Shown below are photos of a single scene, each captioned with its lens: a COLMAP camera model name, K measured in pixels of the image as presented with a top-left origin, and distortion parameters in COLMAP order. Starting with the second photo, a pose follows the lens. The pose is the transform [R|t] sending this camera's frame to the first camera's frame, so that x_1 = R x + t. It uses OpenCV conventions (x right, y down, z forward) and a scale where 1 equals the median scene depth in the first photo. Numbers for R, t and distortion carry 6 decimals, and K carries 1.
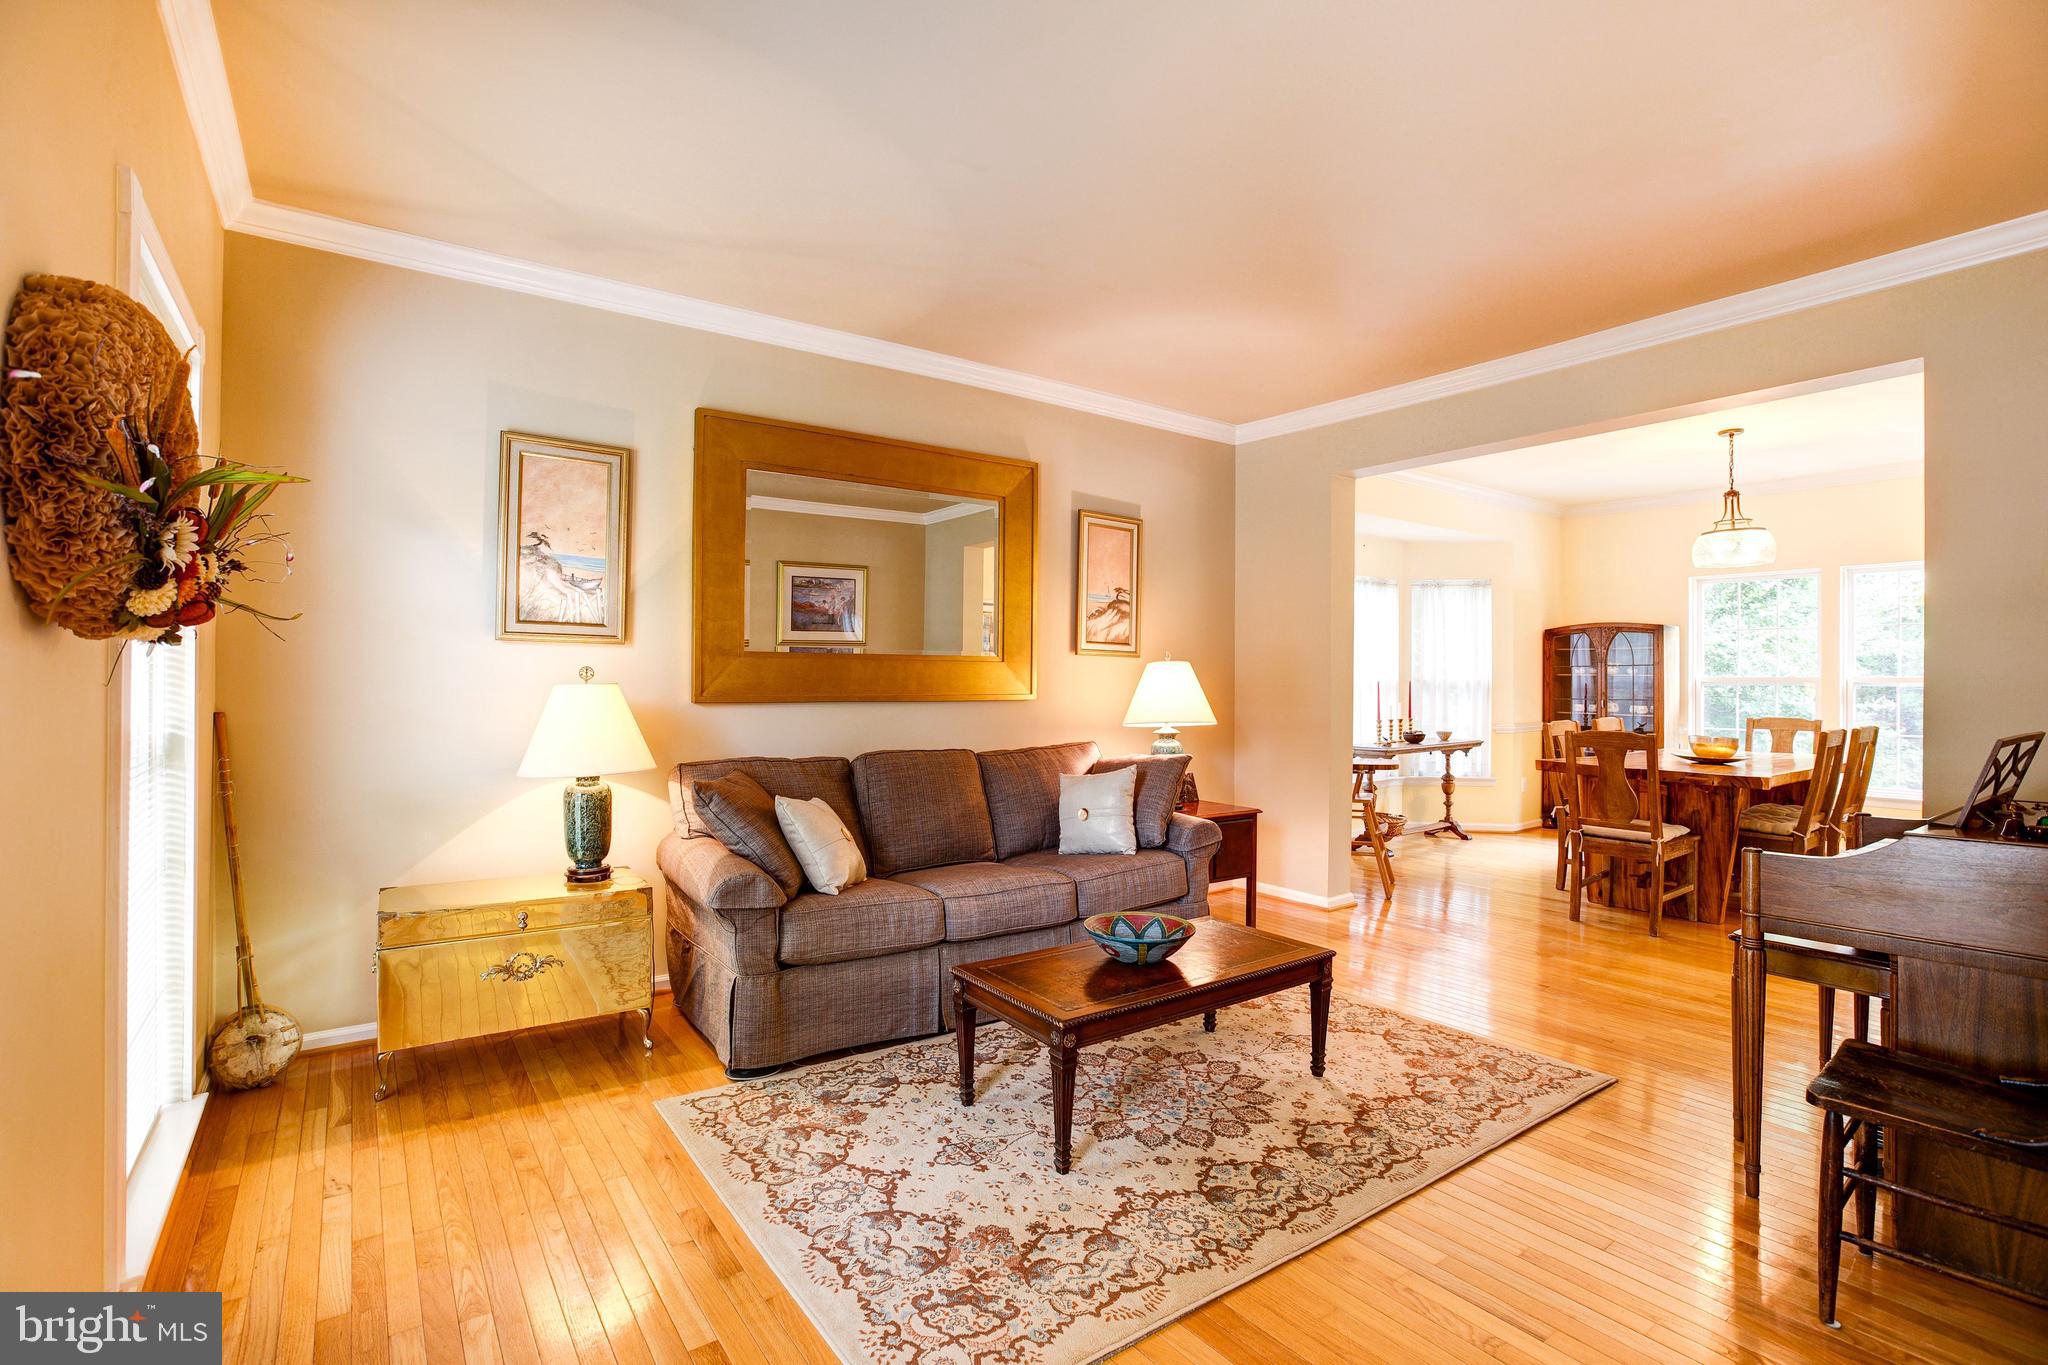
lens RADIAL K [[939.8, 0, 1028.6], [0, 939.8, 683.6], [0, 0, 1]] dist [-0.023916, 0.000309]
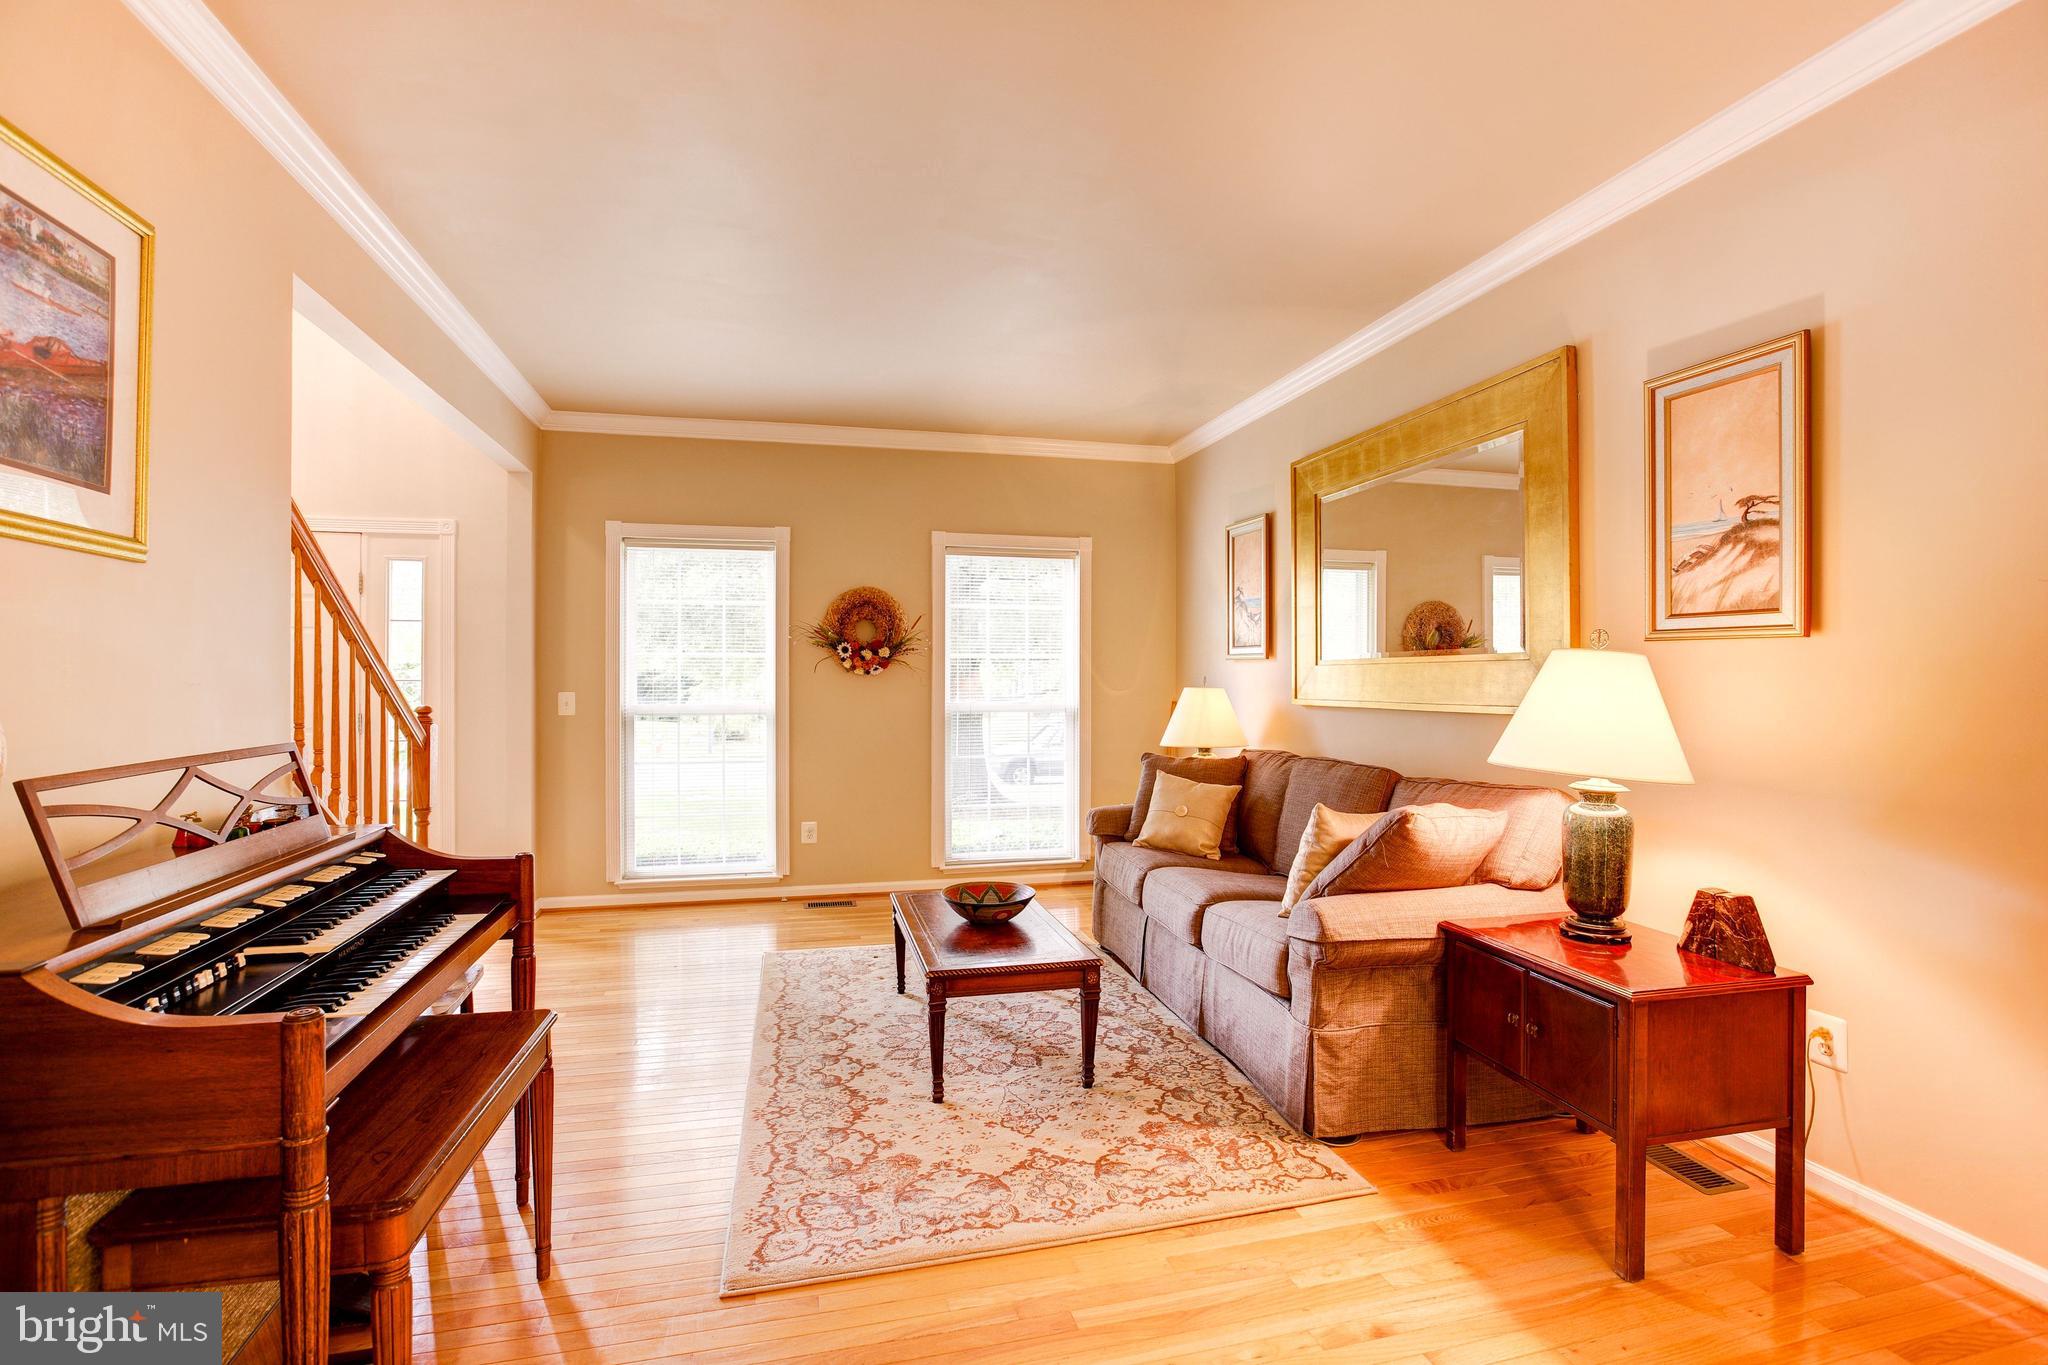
lens RADIAL K [[939.8, 0, 1035.2], [0, 939.8, 672.5], [0, 0, 1]] dist [-0.023916, 0.000309]
pose [[-0.362877, -0.014166, -0.931729, 0.977979], [-0.006333, 0.999899, -0.012736, -0.004123], [0.931816, 0.001279, -0.362930, 1.205704]]
